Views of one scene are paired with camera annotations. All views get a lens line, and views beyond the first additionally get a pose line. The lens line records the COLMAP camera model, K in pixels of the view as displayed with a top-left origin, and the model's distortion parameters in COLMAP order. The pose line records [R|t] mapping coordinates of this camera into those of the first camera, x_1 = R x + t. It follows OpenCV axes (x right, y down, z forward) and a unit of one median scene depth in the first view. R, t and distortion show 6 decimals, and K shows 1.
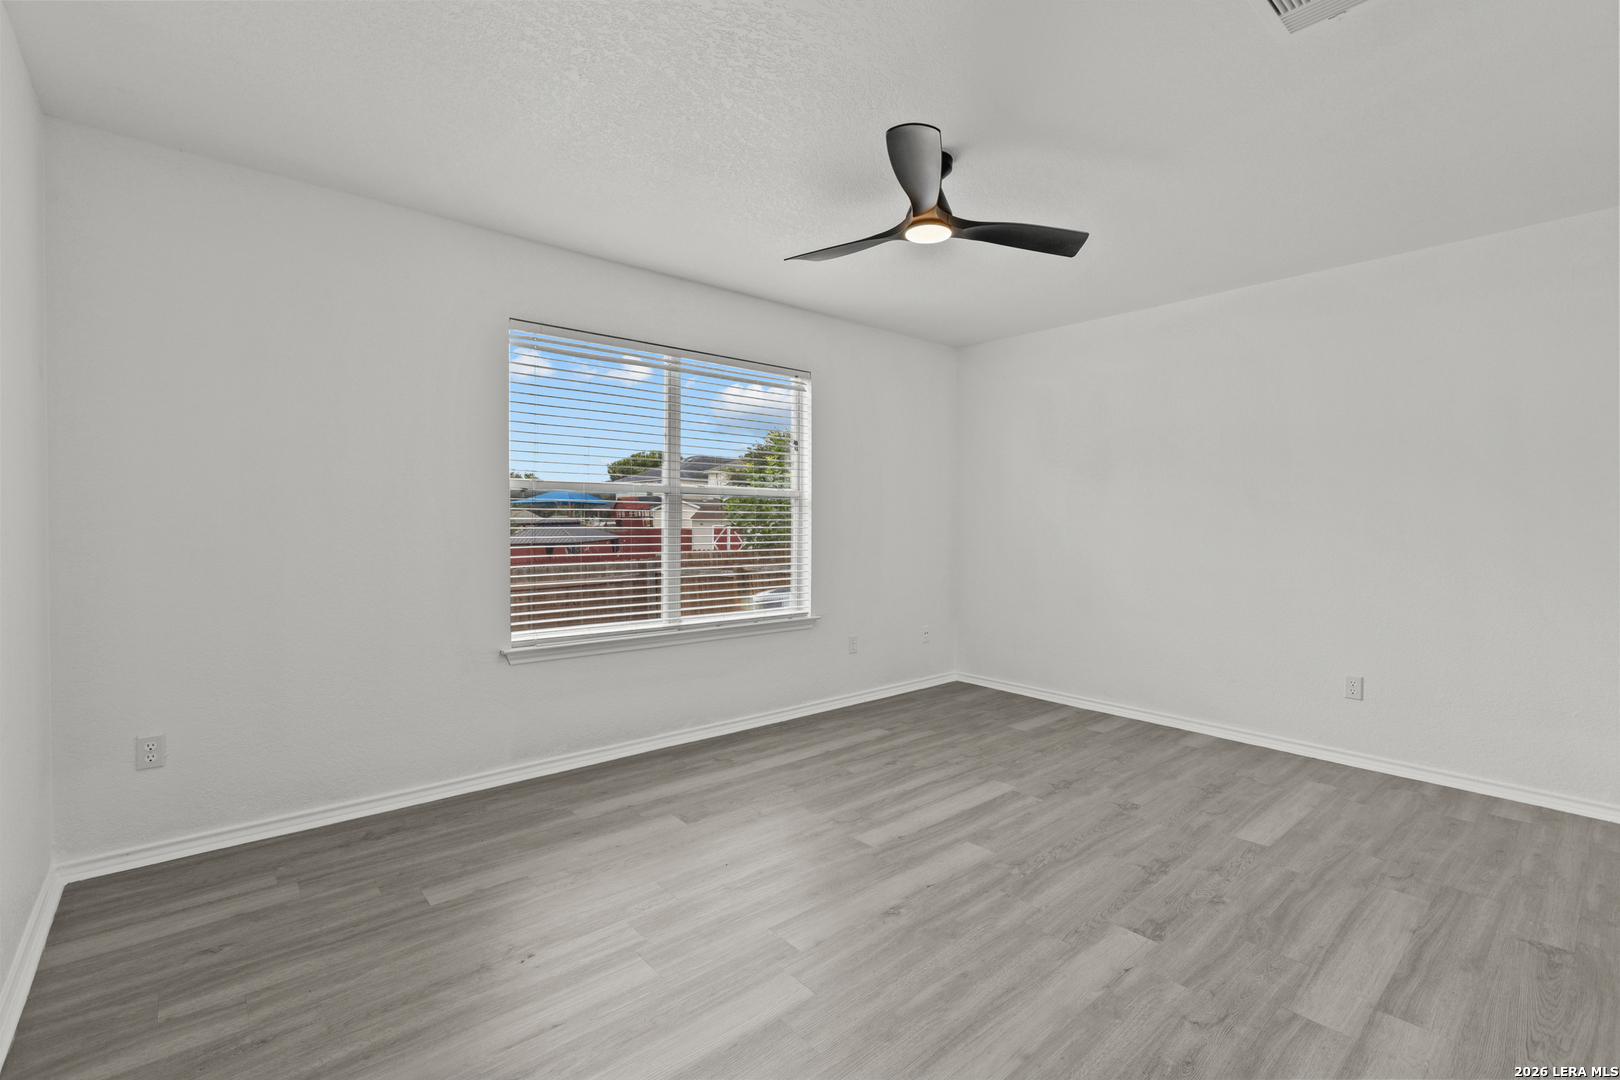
lens RADIAL K [[717.5, 0, 804.4], [0, 717.5, 529.5], [0, 0, 1]] dist [0.000085, 0.000239]
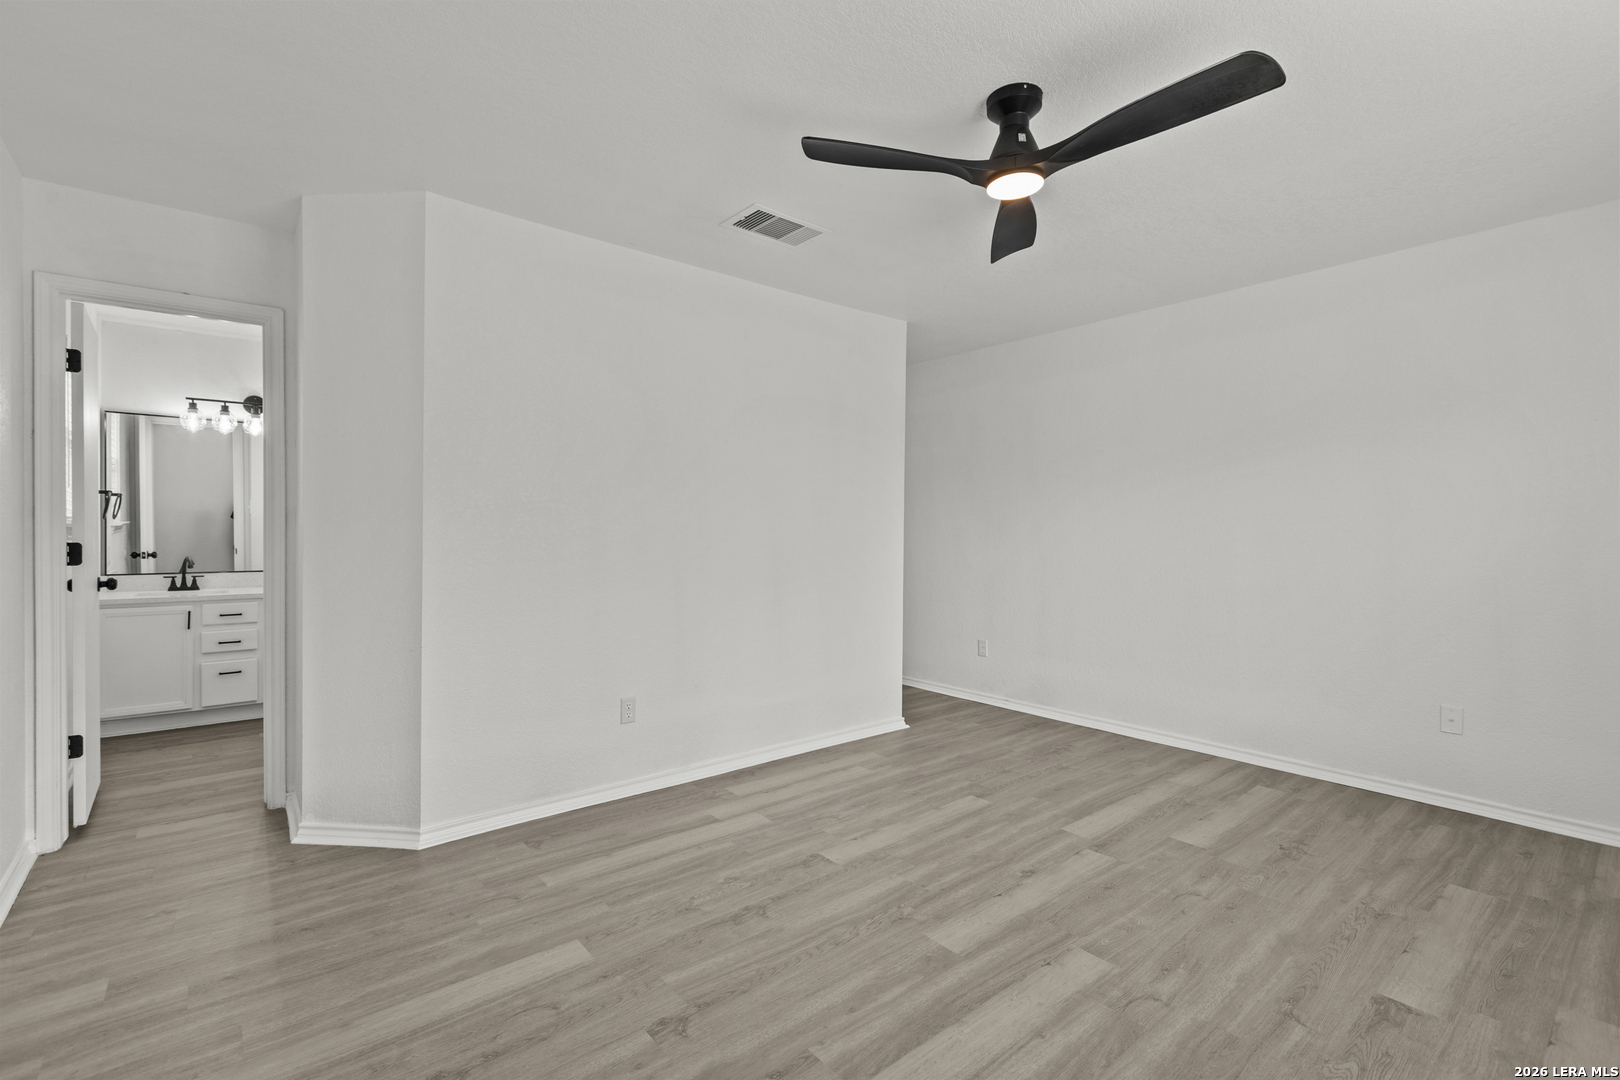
lens RADIAL K [[734.0, 0, 810.0], [0, 734.0, 540.0], [0, 0, 1]] dist [0.001336, 0.000161]
pose [[-0.999867, -0.008455, 0.013928, 0.425206], [-0.008058, 0.999567, 0.028291, -0.027013], [-0.014161, 0.028175, -0.999503, 2.001314]]
